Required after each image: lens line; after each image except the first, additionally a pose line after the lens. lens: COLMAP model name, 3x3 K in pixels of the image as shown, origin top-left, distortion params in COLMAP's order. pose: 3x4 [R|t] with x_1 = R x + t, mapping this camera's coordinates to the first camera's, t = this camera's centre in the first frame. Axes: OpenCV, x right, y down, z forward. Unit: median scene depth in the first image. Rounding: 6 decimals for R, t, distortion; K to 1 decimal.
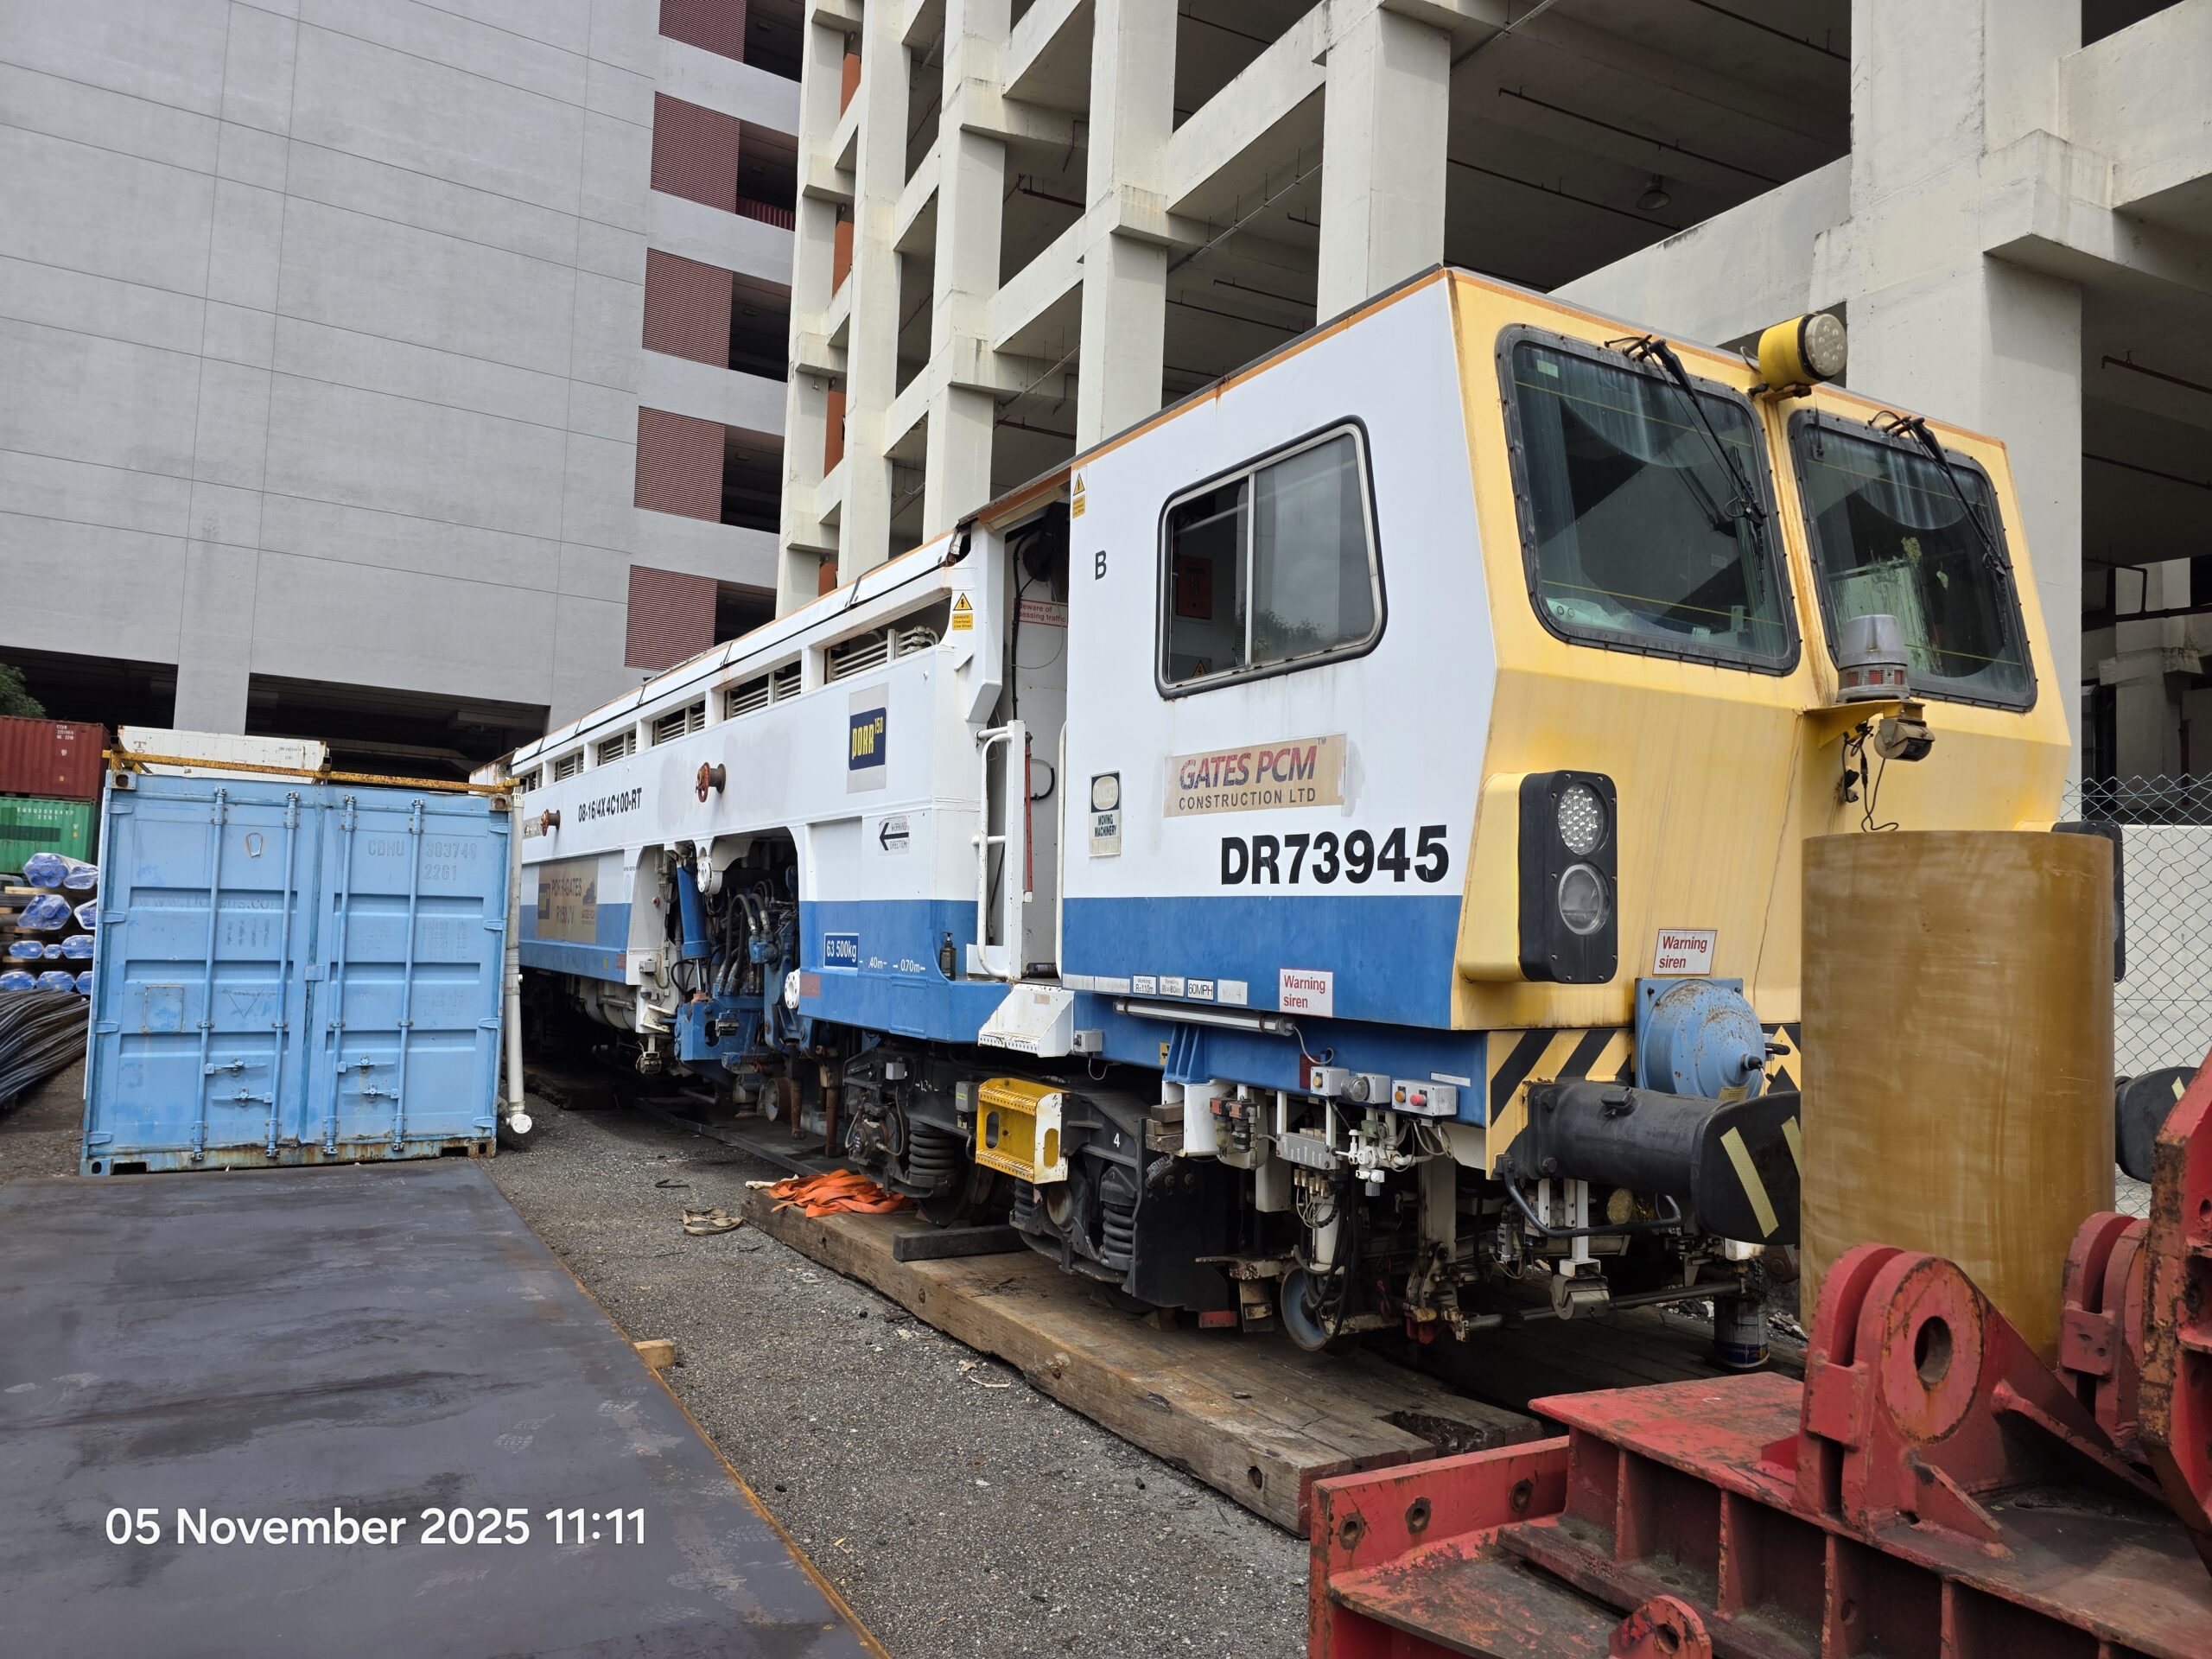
lens RADIAL K [[1502.9, 0, 1088.1], [0, 1502.9, 837.6], [0, 0, 1]] dist [0.026334, -0.013247]
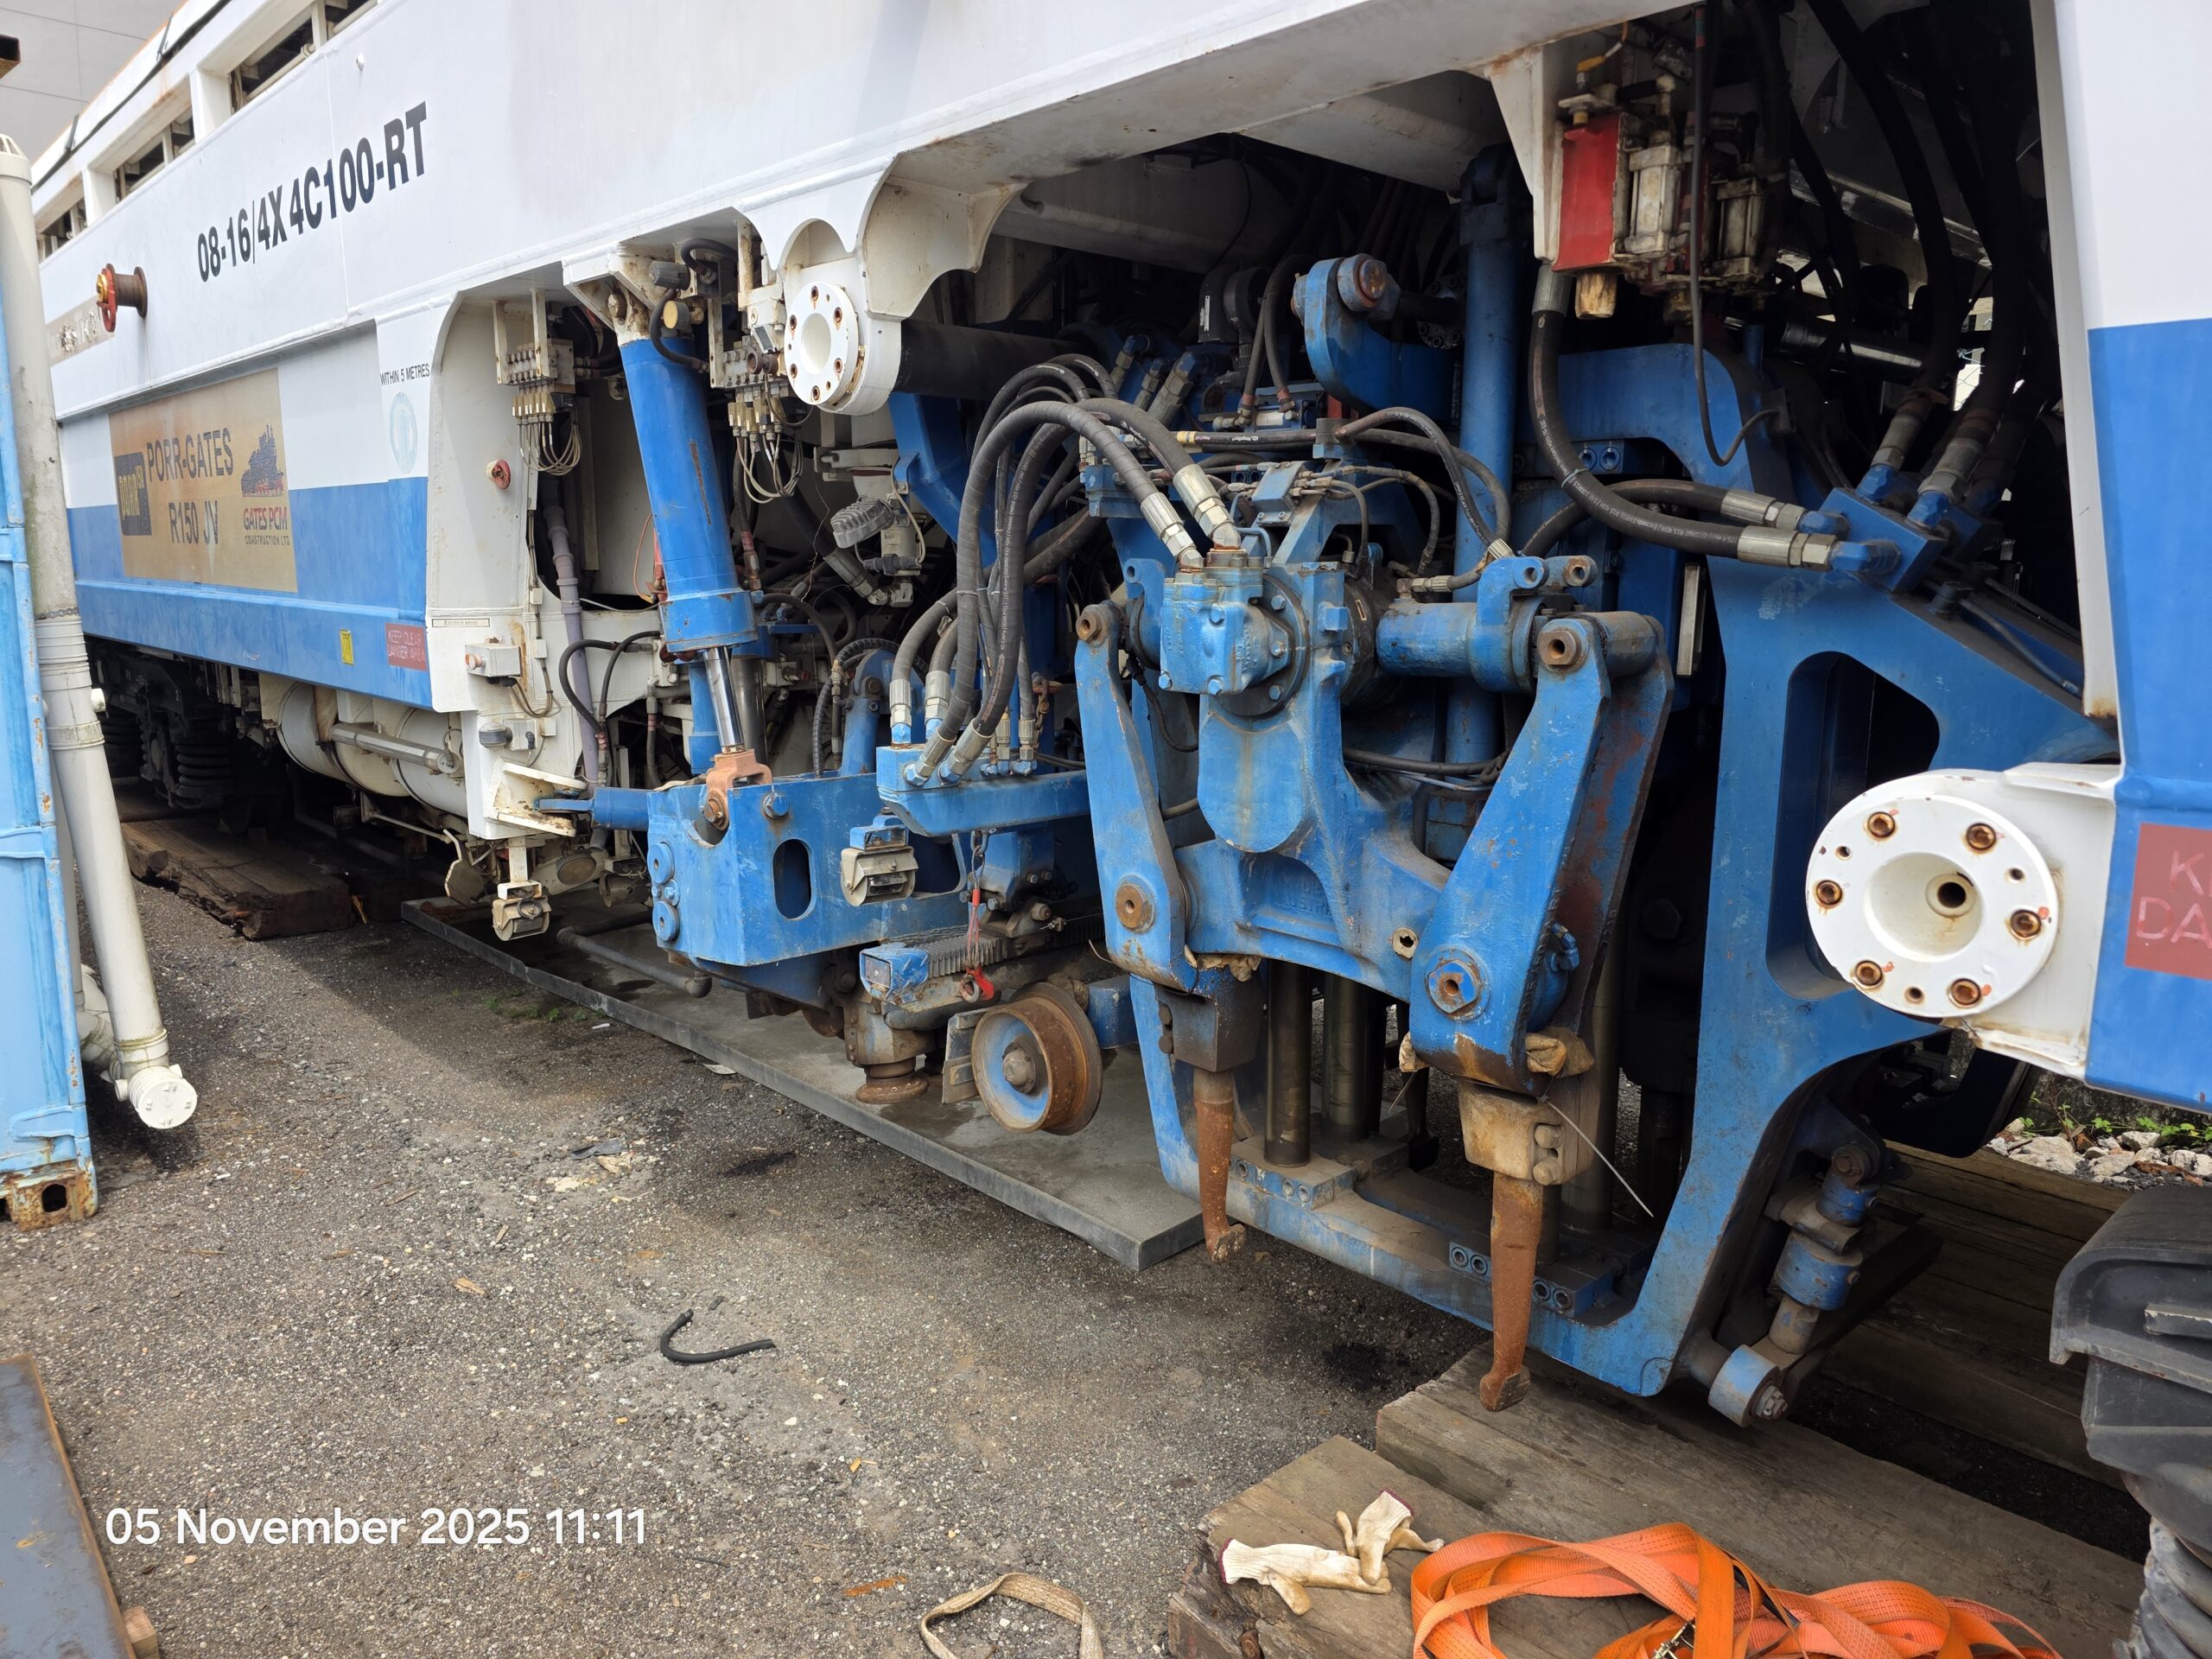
lens RADIAL K [[1502.9, 0, 1108.9], [0, 1502.9, 829.2], [0, 0, 1]] dist [0.026334, -0.013247]
pose [[0.975201, -0.050695, 0.215435, -0.480327], [-0.002314, 0.971024, 0.238970, 0.080977], [-0.221308, -0.233542, 0.946827, 1.296929]]
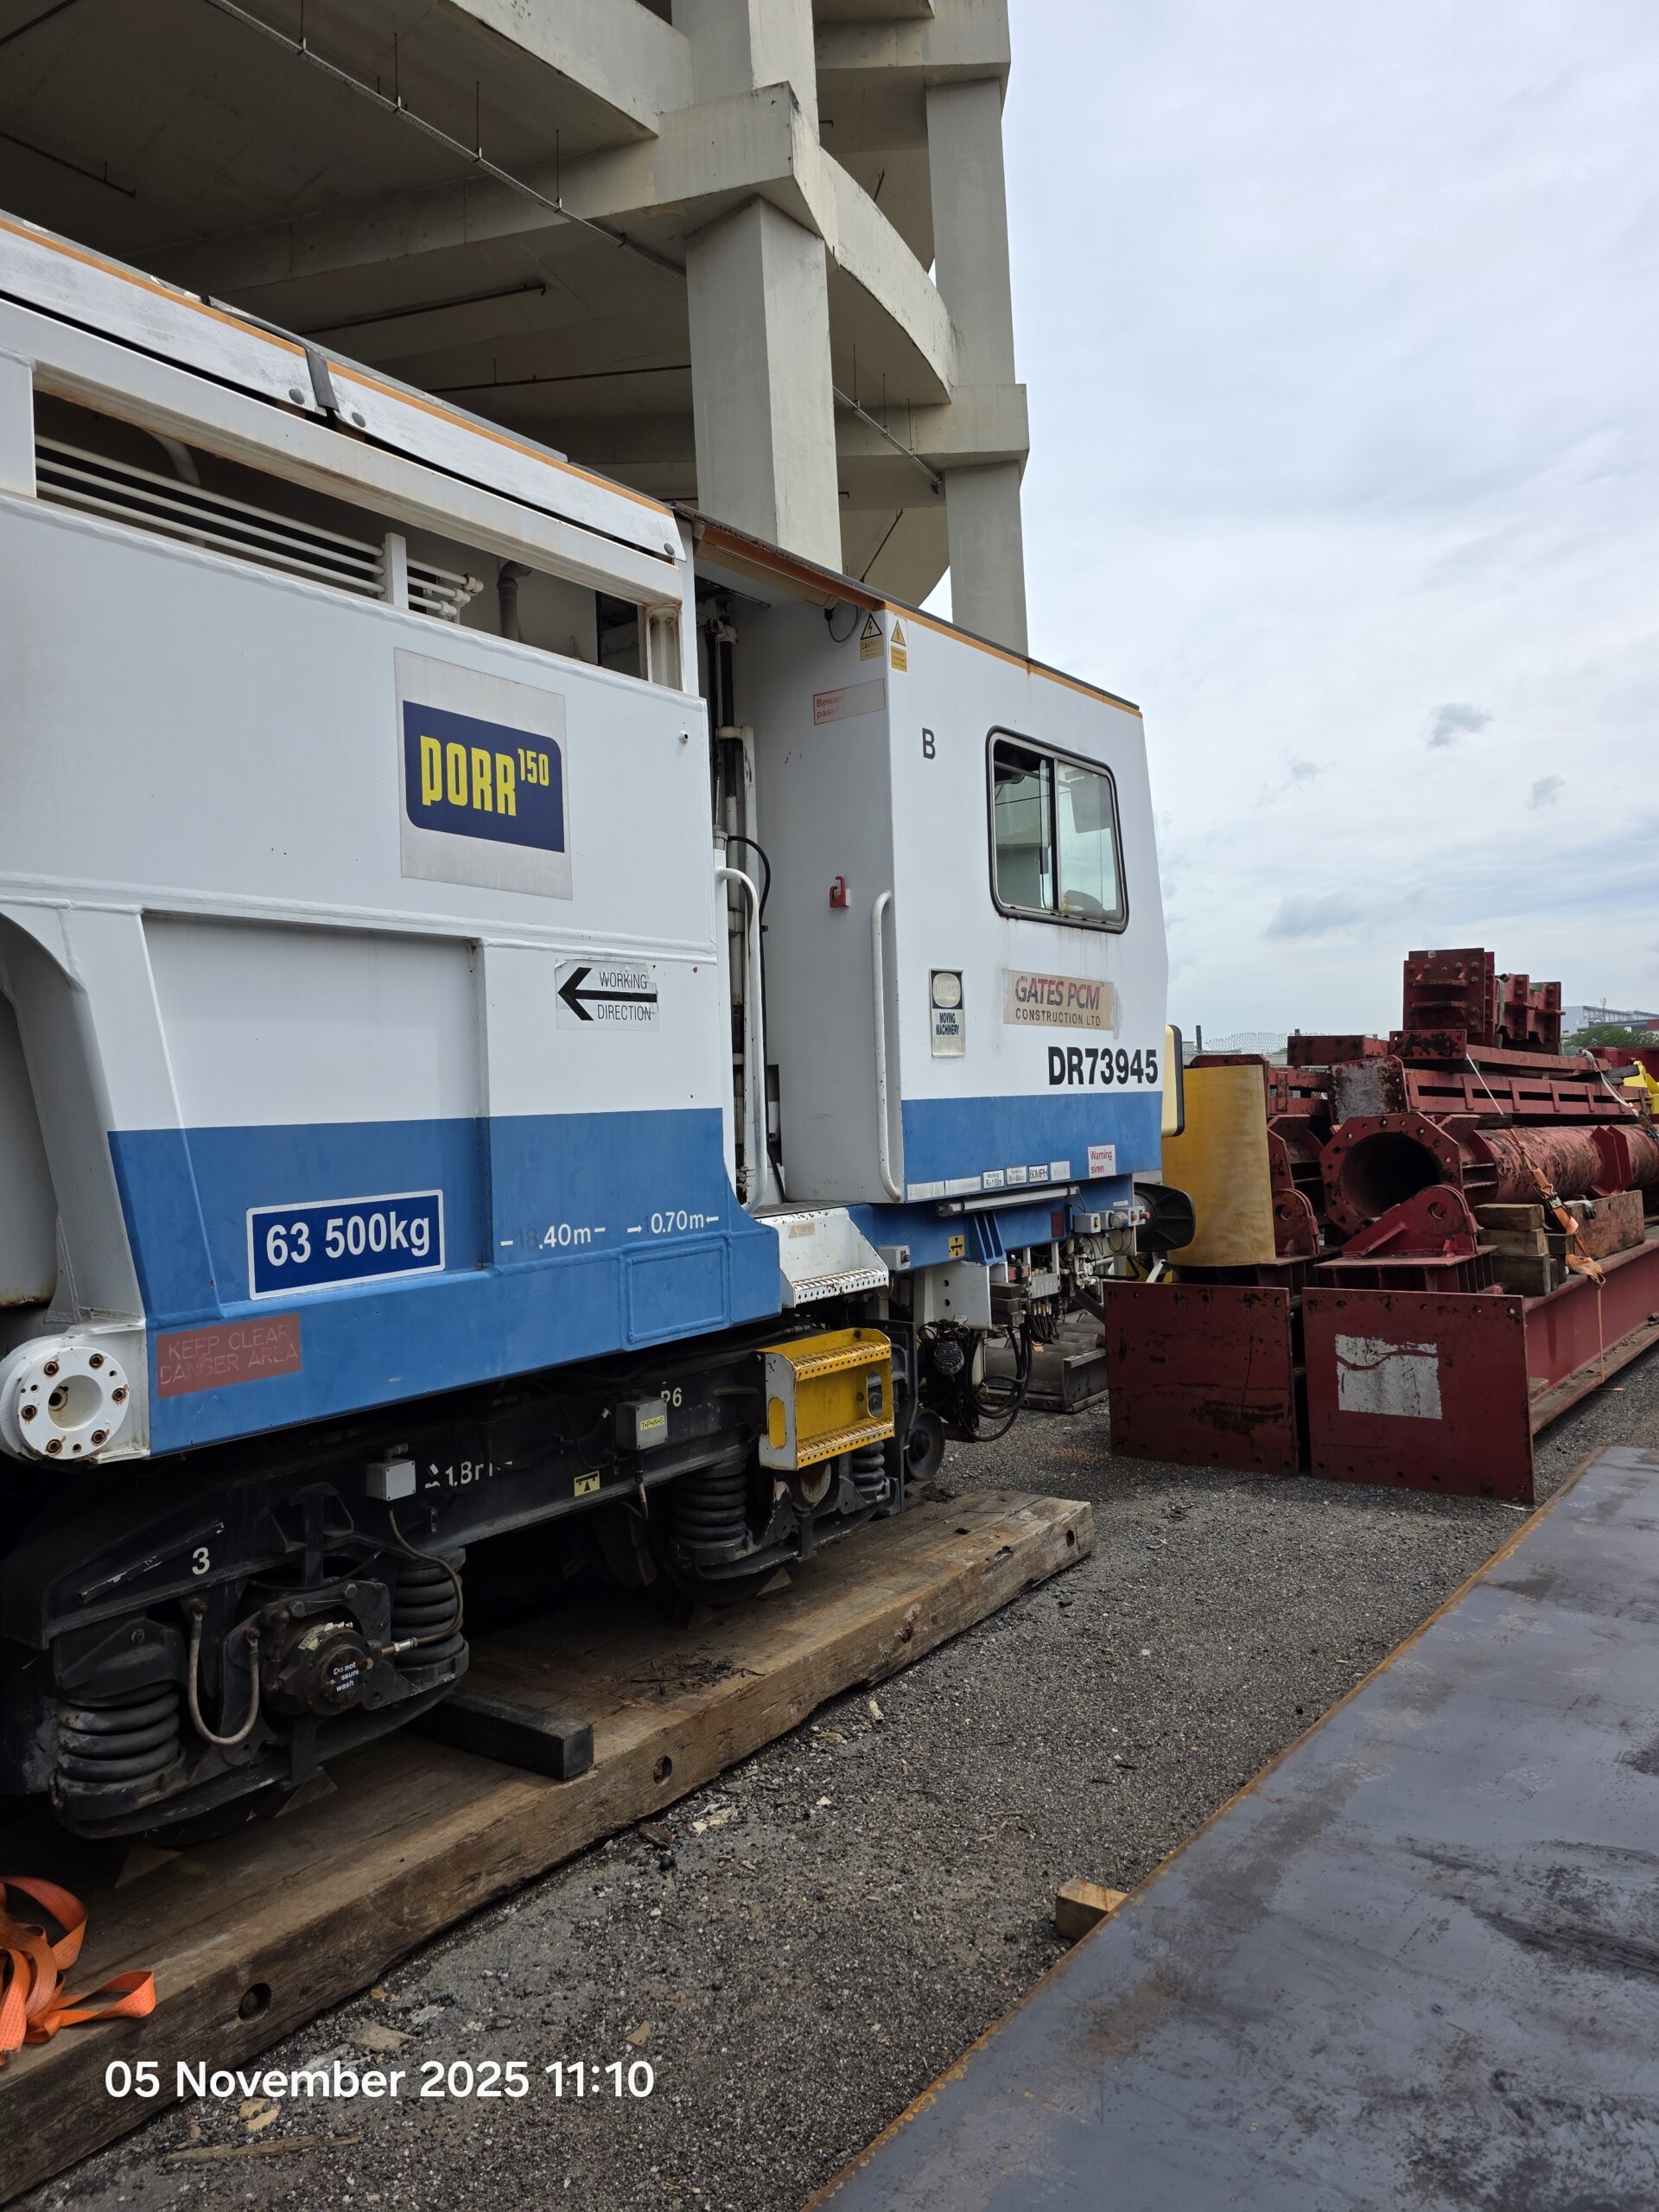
lens RADIAL K [[1502.9, 0, 812.7], [0, 1502.9, 1088.6], [0, 0, 1]] dist [0.026334, -0.013247]
pose [[-0.396177, 0.000335, 0.918174, -0.849661], [-0.027134, 0.999559, -0.012073, 0.048065], [-0.917773, -0.029696, -0.395993, 1.474569]]
